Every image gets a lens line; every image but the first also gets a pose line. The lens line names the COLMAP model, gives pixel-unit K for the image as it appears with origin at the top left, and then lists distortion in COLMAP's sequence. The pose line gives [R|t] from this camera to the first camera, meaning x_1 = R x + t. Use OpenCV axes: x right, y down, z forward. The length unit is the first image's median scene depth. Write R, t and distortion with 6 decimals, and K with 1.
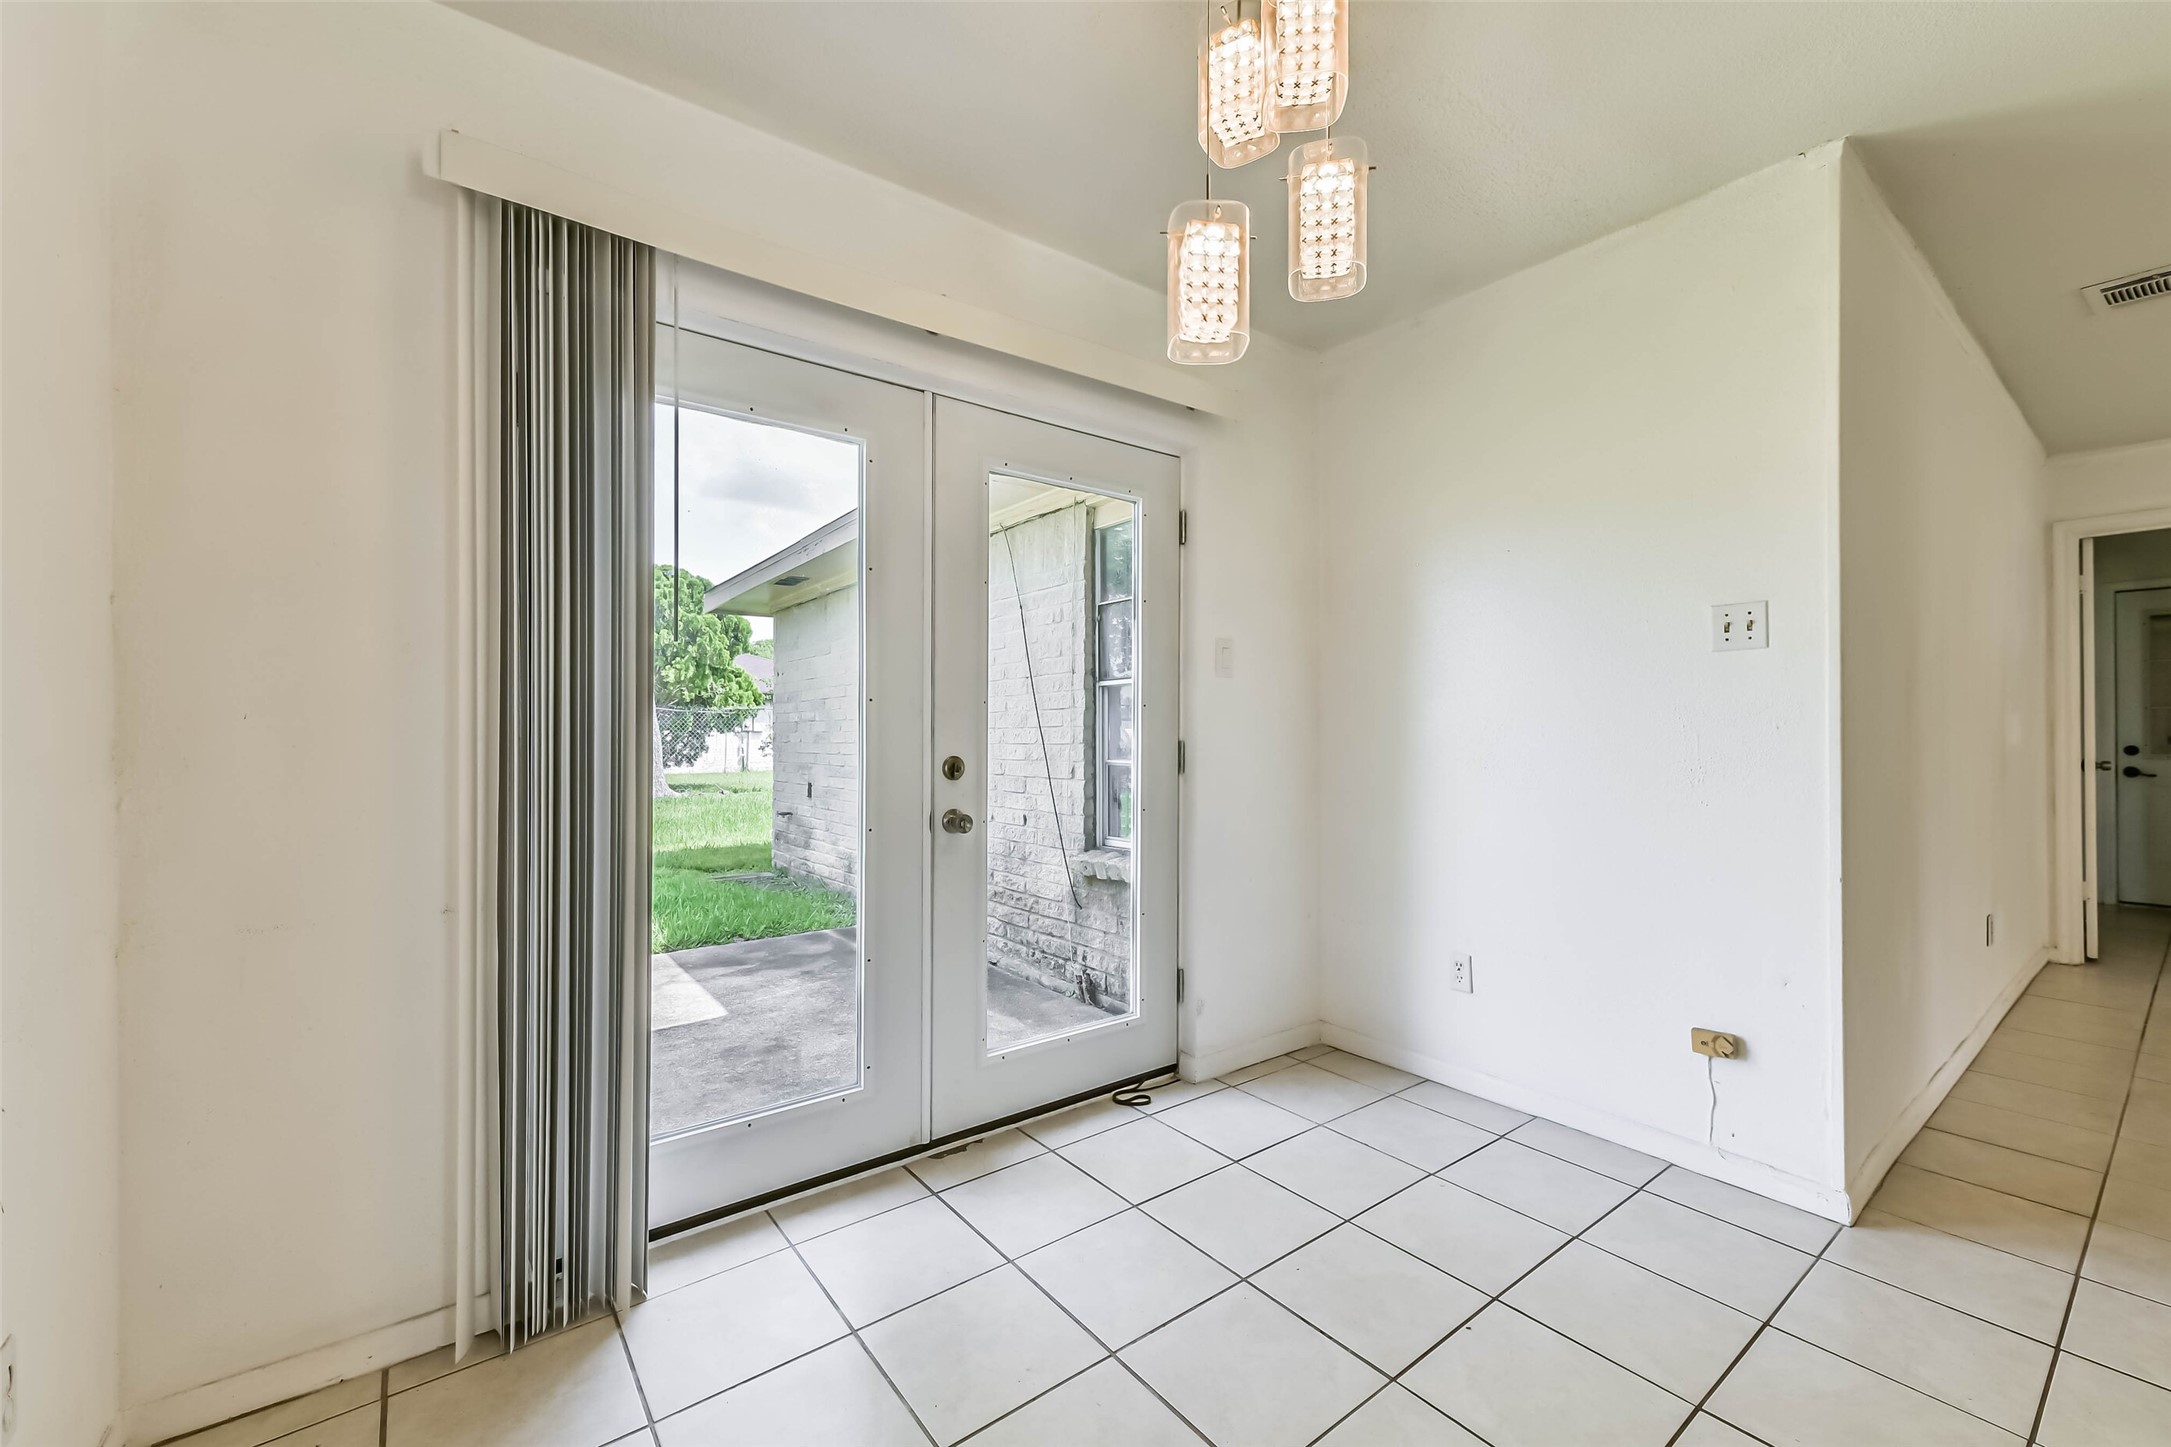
lens RADIAL K [[866.3, 0, 1103.3], [0, 866.3, 727.6], [0, 0, 1]] dist [0.012080, -0.000687]
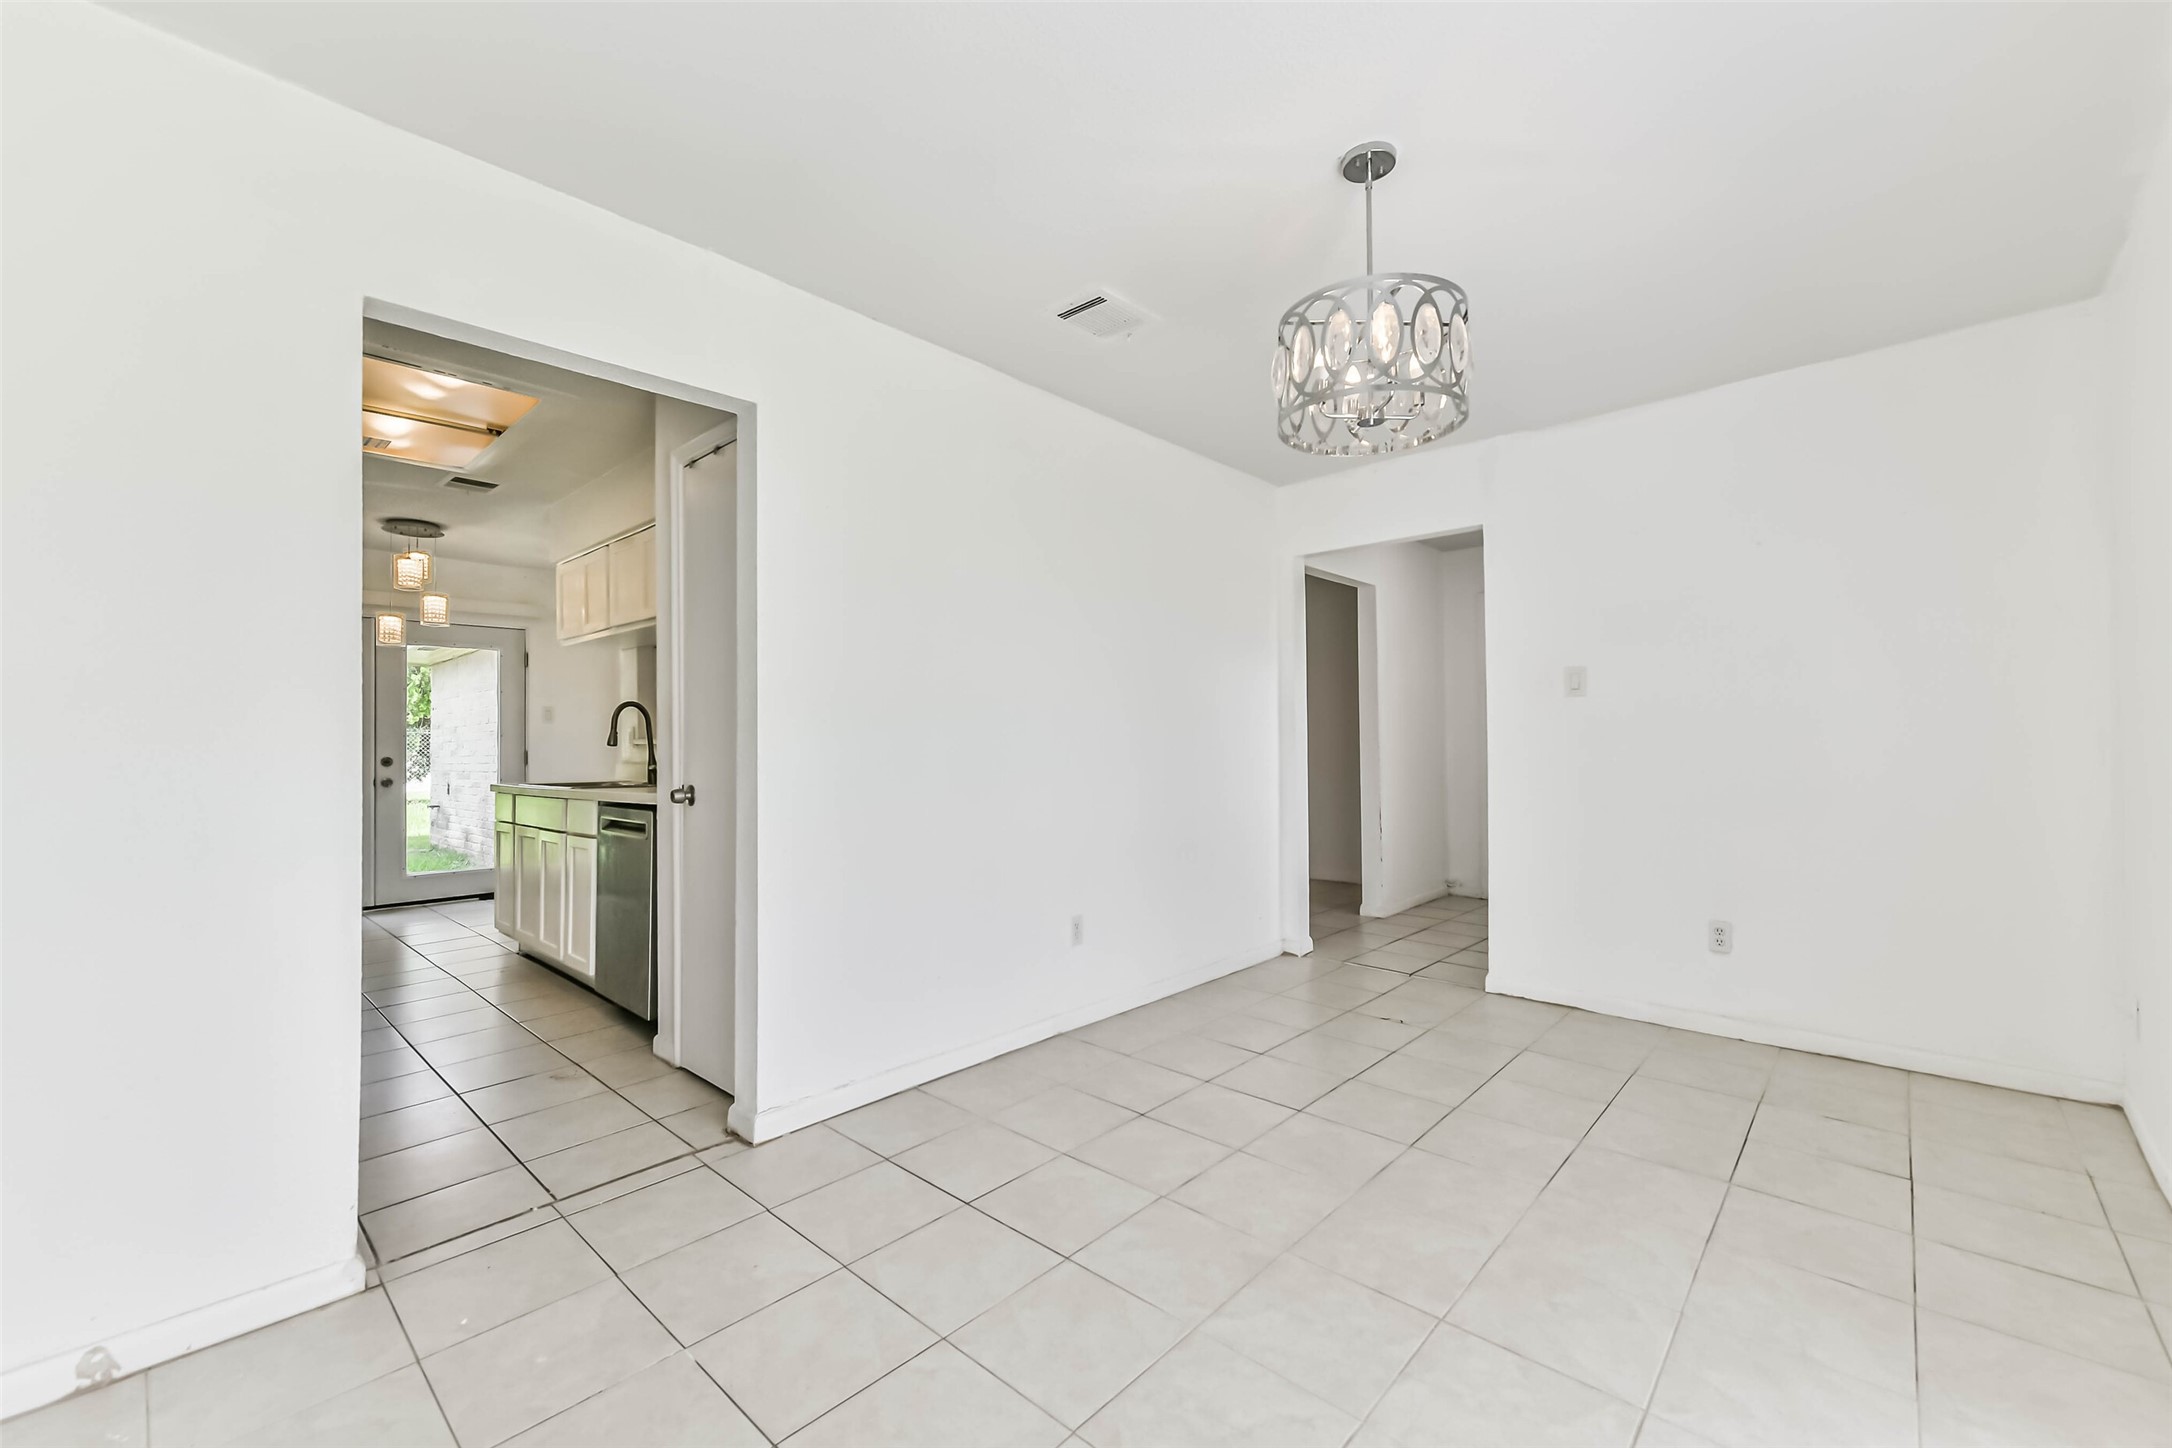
lens RADIAL K [[866.7, 0, 1075.6], [0, 866.7, 740.5], [0, 0, 1]] dist [0.012080, -0.000687]
pose [[0.987621, -0.002655, 0.156835, 1.172421], [0.003559, 0.999979, -0.005484, 0.004161], [-0.156817, 0.005974, 0.987610, -1.525434]]
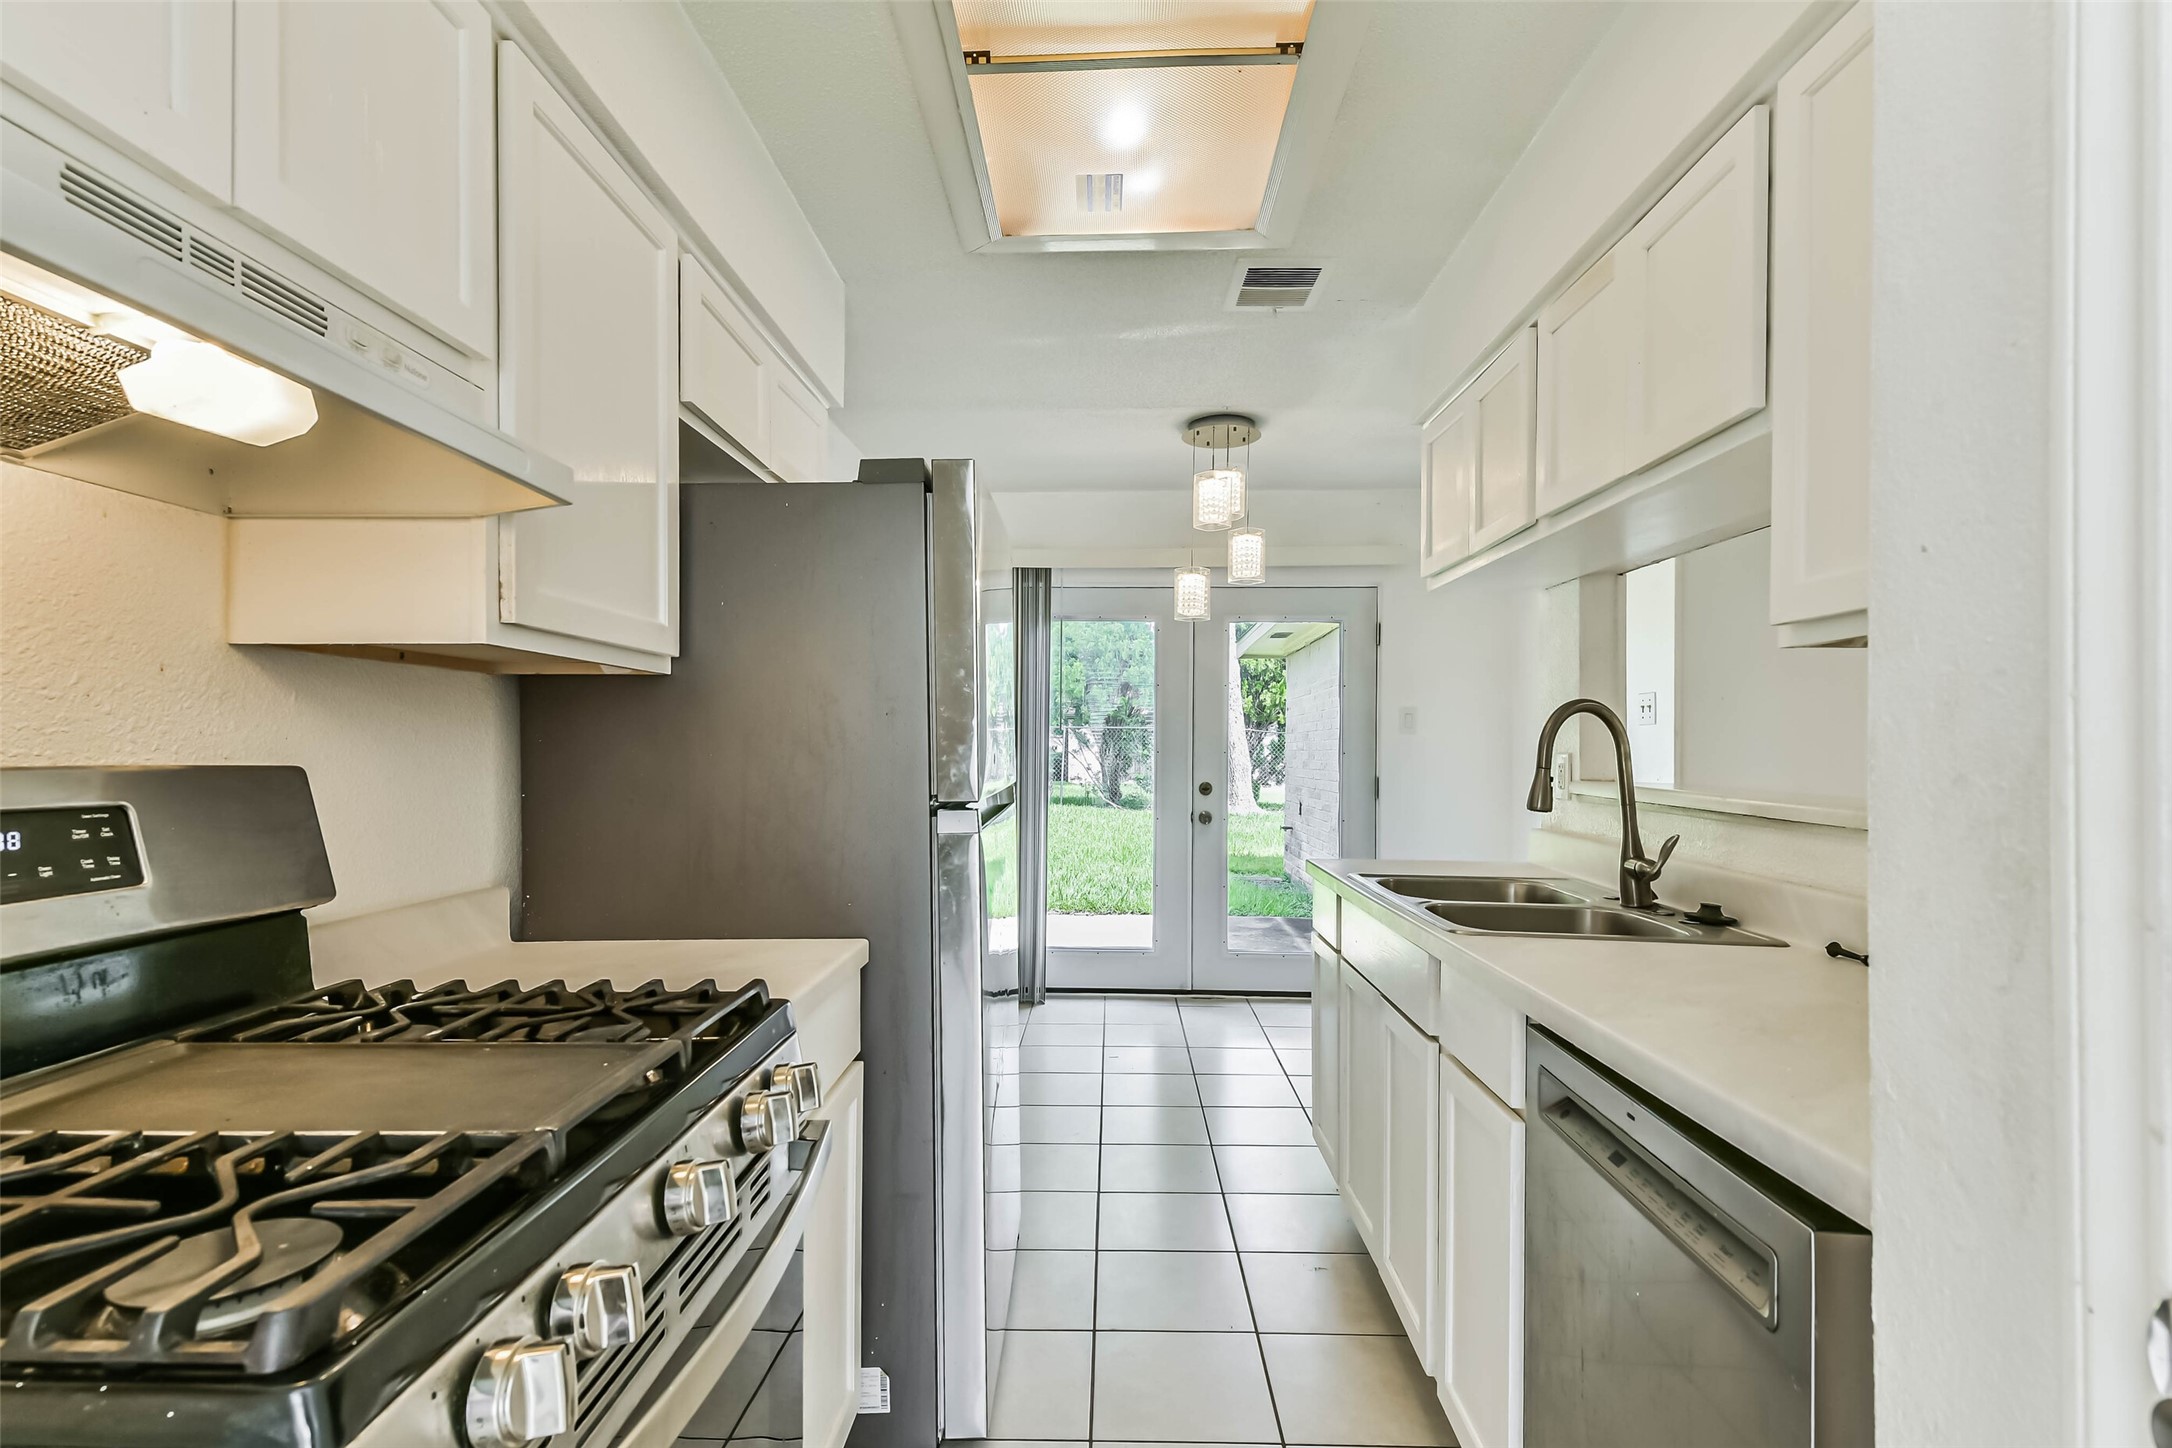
lens RADIAL K [[1064.8, 0, 1083.3], [0, 1064.8, 740.0], [0, 0, 1]] dist [0.036086, -0.007135]
pose [[0.772327, 0.005736, -0.635199, 0.859904], [-0.009419, 0.999953, -0.002422, -0.039162], [0.635155, 0.007853, 0.772345, -0.729628]]
